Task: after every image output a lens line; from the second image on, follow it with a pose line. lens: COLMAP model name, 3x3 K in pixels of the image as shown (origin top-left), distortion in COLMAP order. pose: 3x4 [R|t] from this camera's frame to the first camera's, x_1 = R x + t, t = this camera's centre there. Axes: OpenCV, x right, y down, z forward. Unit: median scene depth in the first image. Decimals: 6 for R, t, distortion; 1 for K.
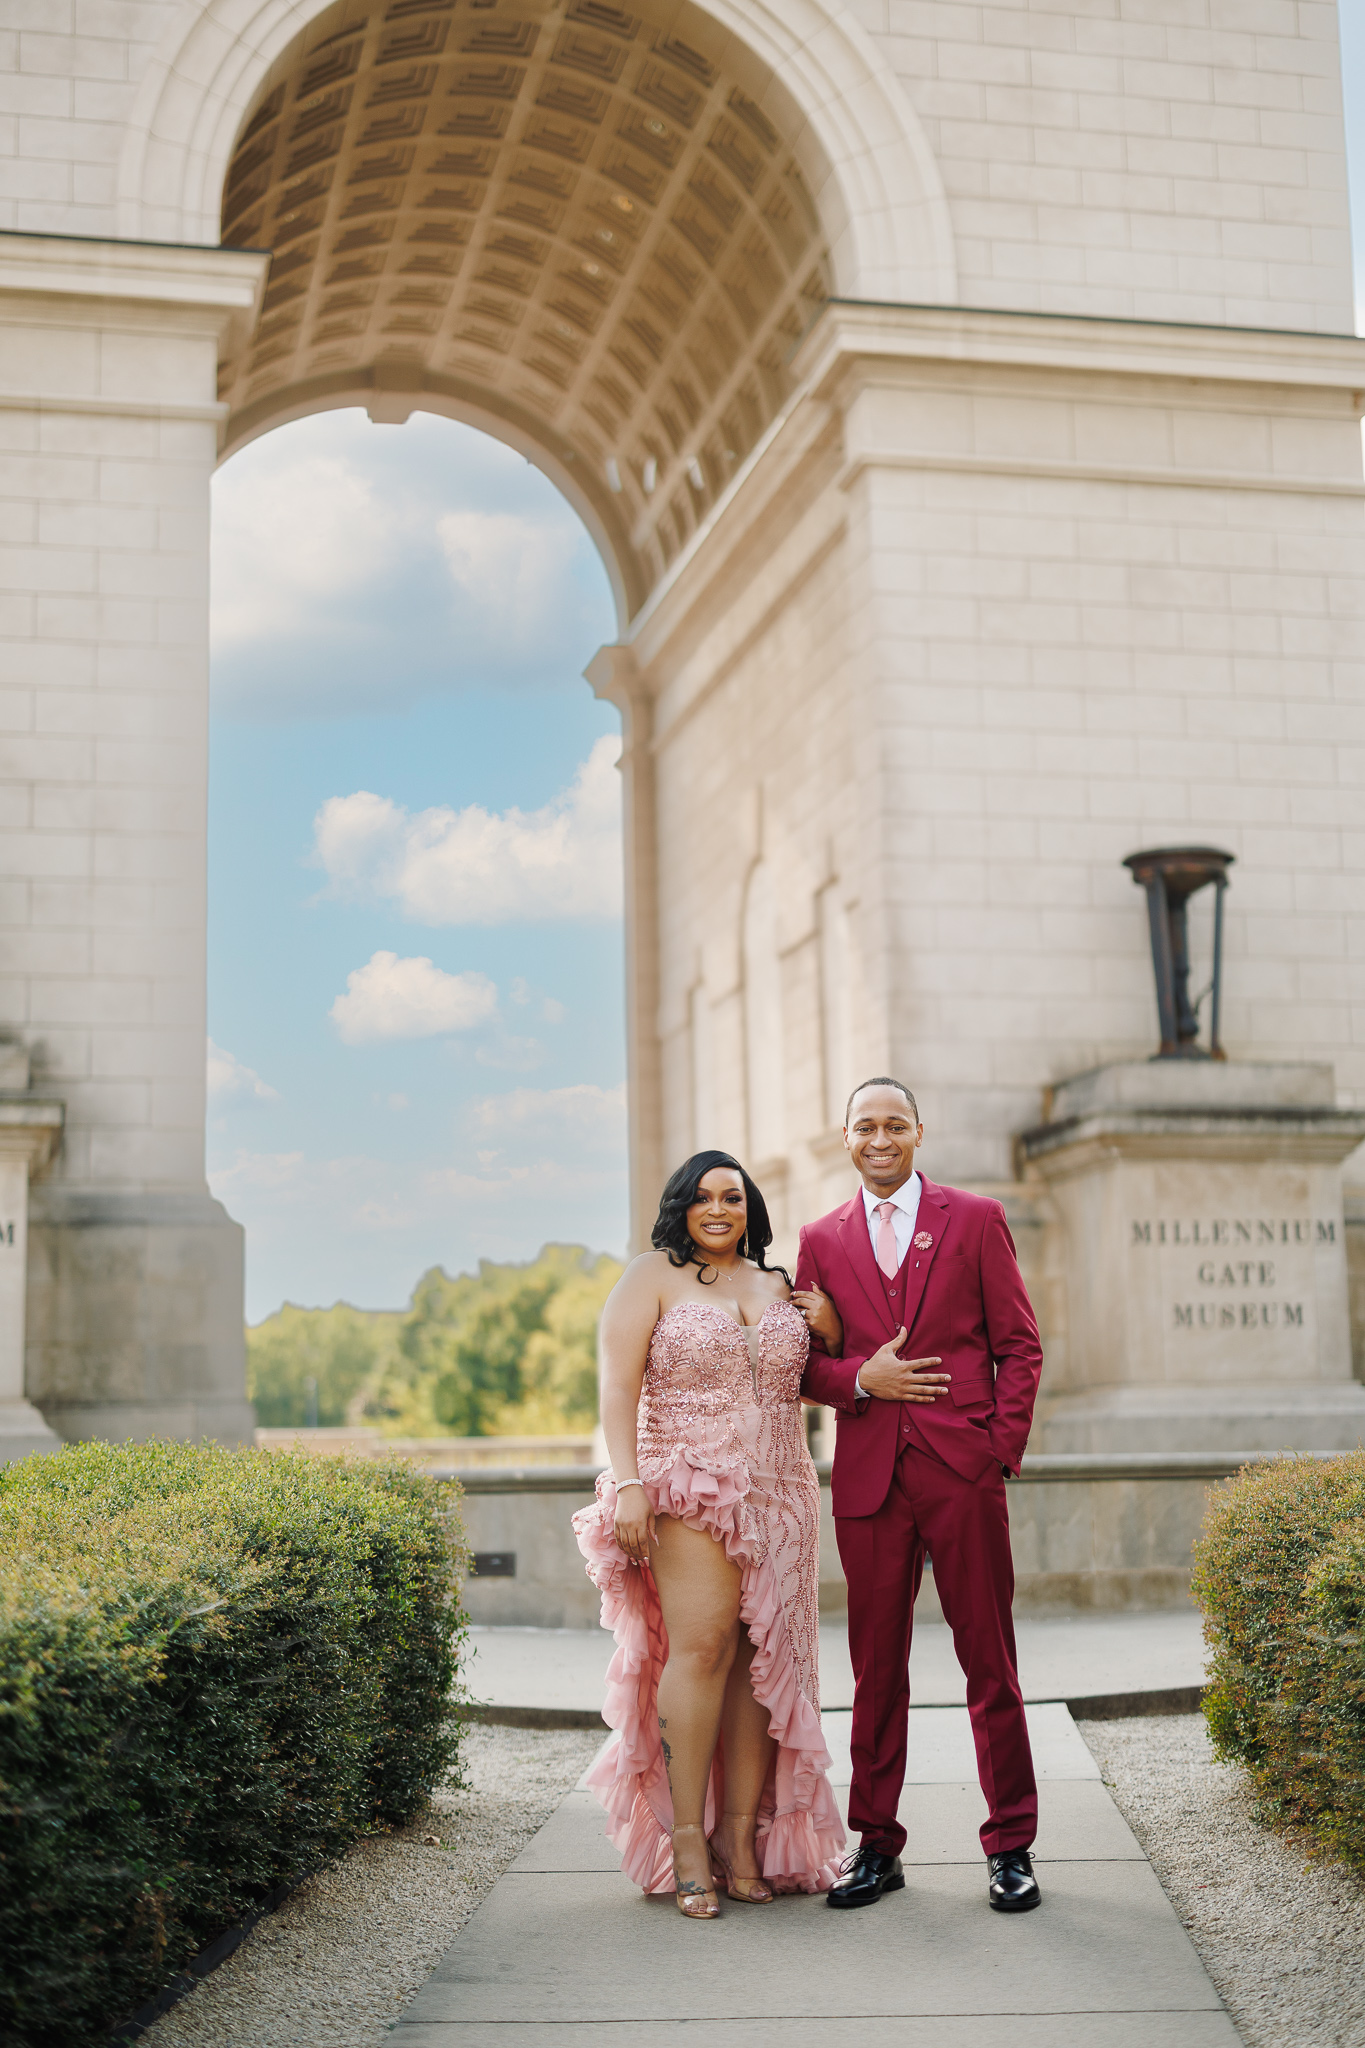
lens RADIAL K [[3064.5, 0, 682.5], [0, 3064.5, 1024.0], [0, 0, 1]] dist [0.002034, -0.003405]
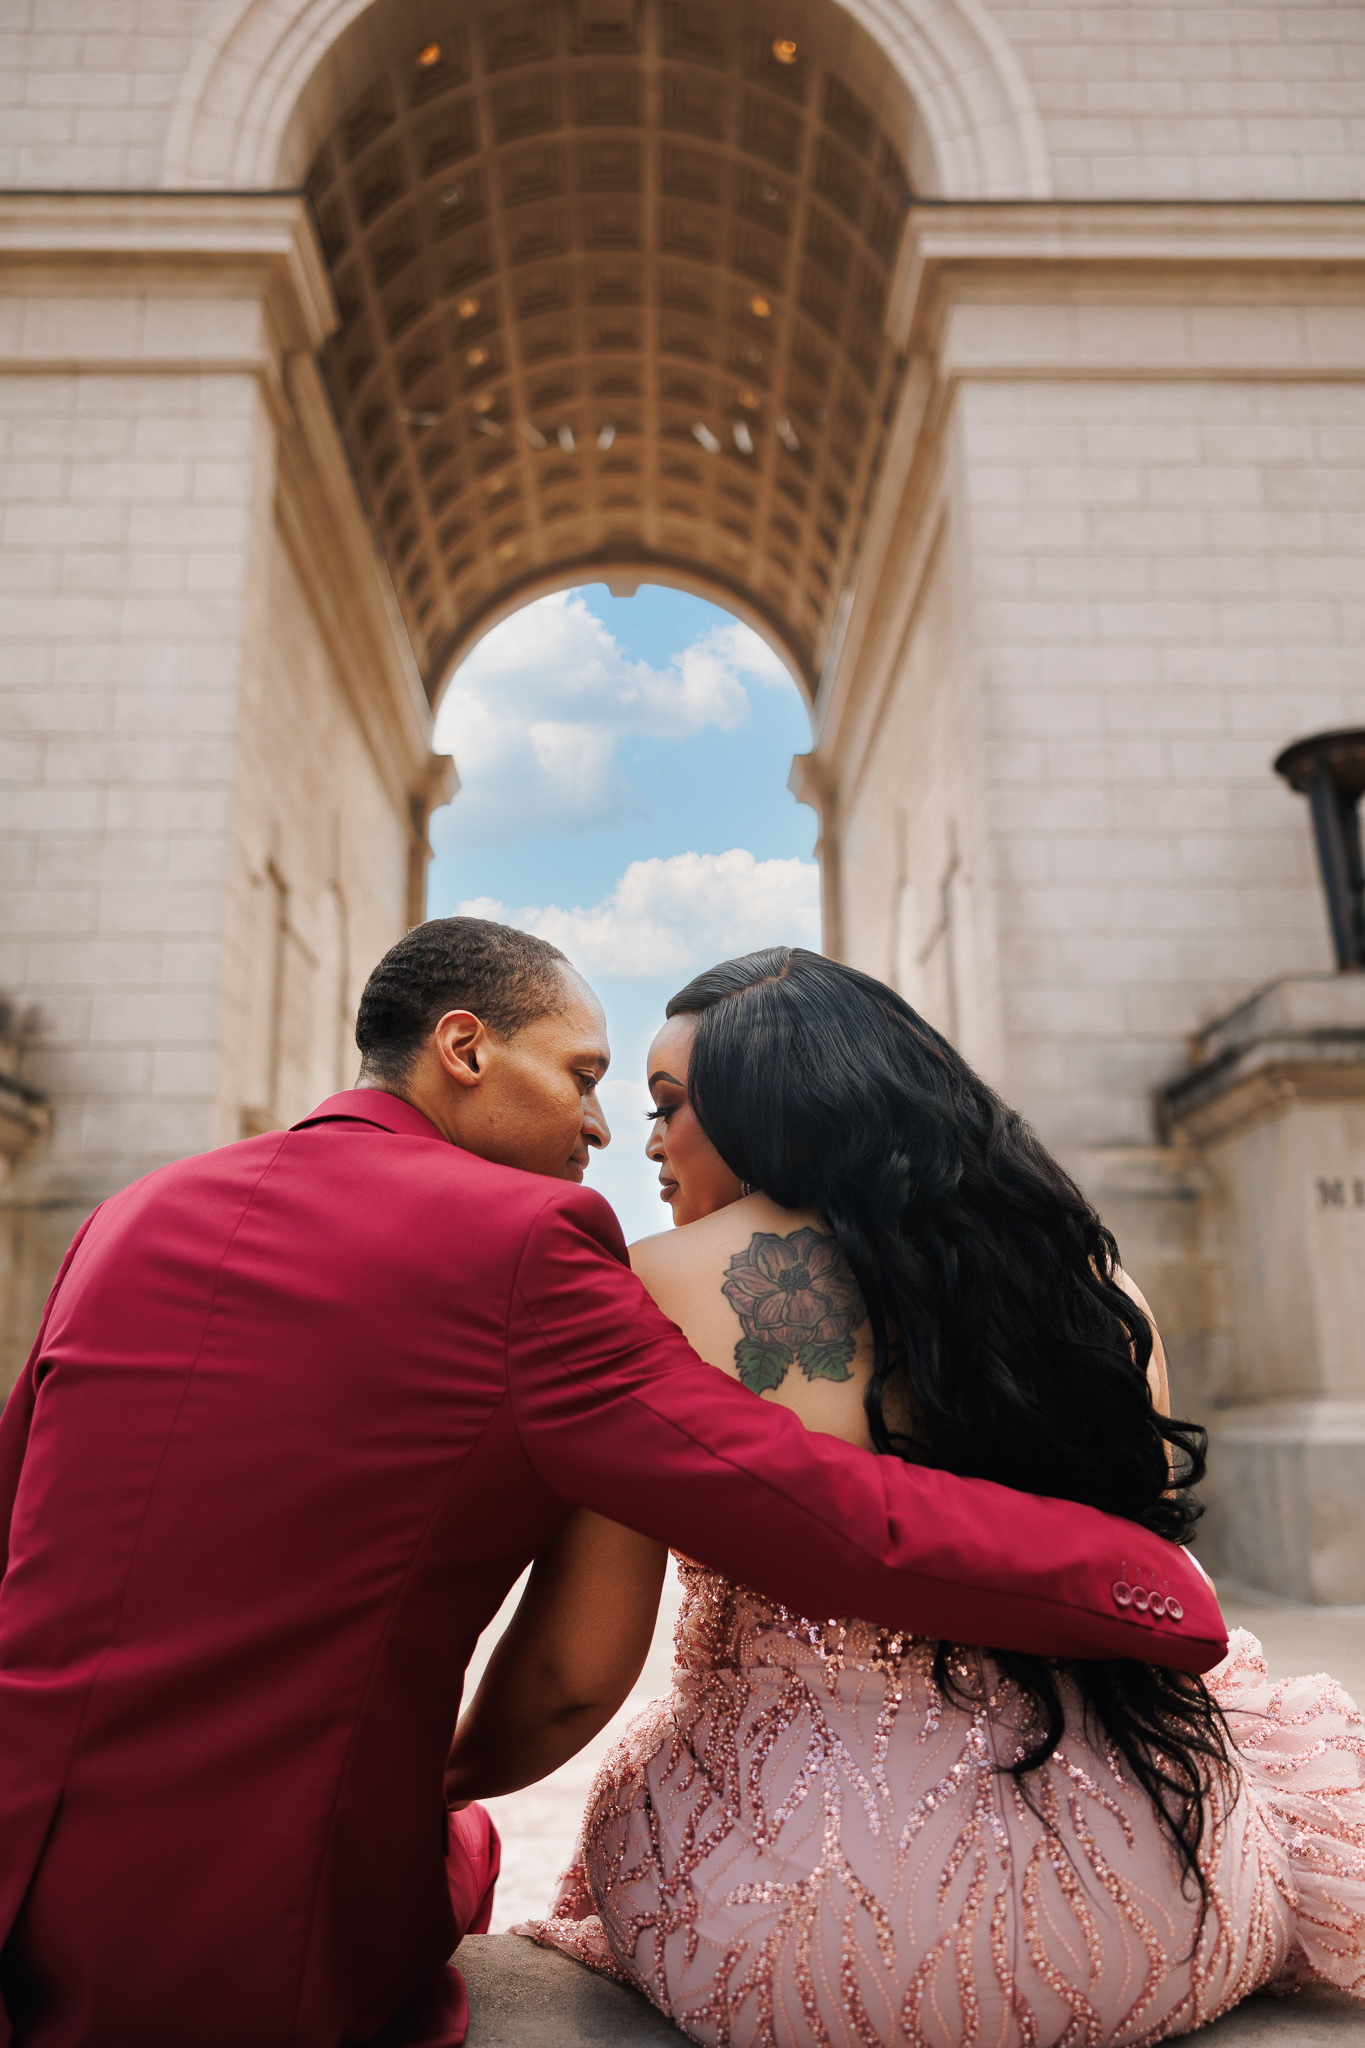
lens RADIAL K [[1543.3, 0, 677.6], [0, 1543.3, 1065.7], [0, 0, 1]] dist [-0.021255, 0.034647]
pose [[0.977946, -0.036711, -0.205606, 0.066550], [0.021107, 0.996763, -0.077579, 0.058813], [0.207788, 0.071528, 0.975555, 0.555072]]
